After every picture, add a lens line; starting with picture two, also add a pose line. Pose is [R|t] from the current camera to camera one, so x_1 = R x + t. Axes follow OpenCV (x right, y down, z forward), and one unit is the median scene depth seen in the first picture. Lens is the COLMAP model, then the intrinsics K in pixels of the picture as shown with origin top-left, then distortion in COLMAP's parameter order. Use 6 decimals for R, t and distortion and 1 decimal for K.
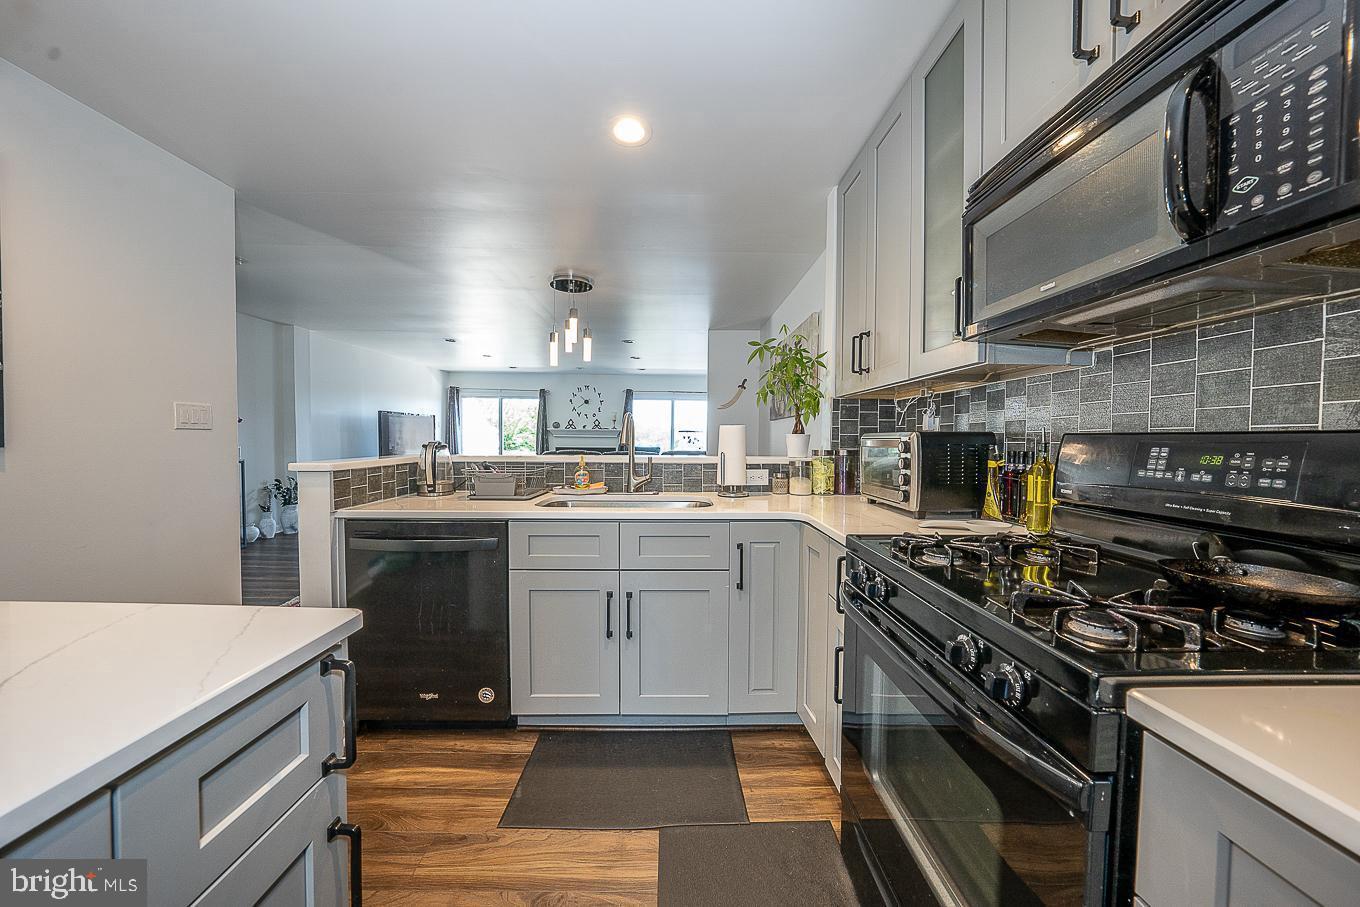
lens RADIAL K [[565.3, 0, 680.0], [0, 565.3, 453.5], [0, 0, 1]] dist [-0.001104, -0.000133]
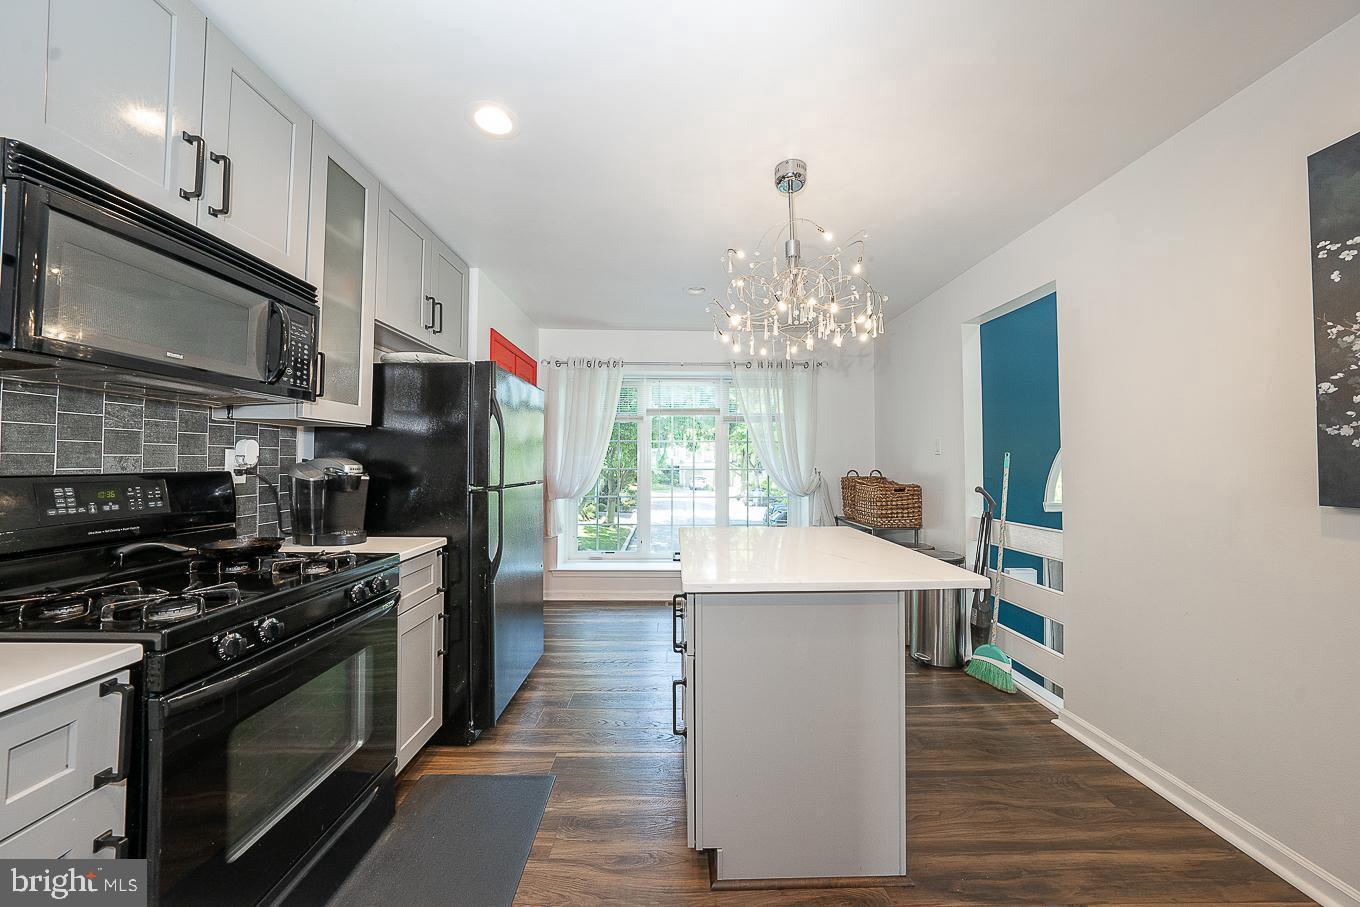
lens RADIAL K [[565.3, 0, 680.0], [0, 565.3, 453.5], [0, 0, 1]] dist [-0.001104, -0.000133]
pose [[-0.999840, -0.017232, -0.004708, -0.442772], [-0.017286, 0.999782, 0.011670, -0.125279], [0.004506, 0.011749, -0.999921, 2.316643]]
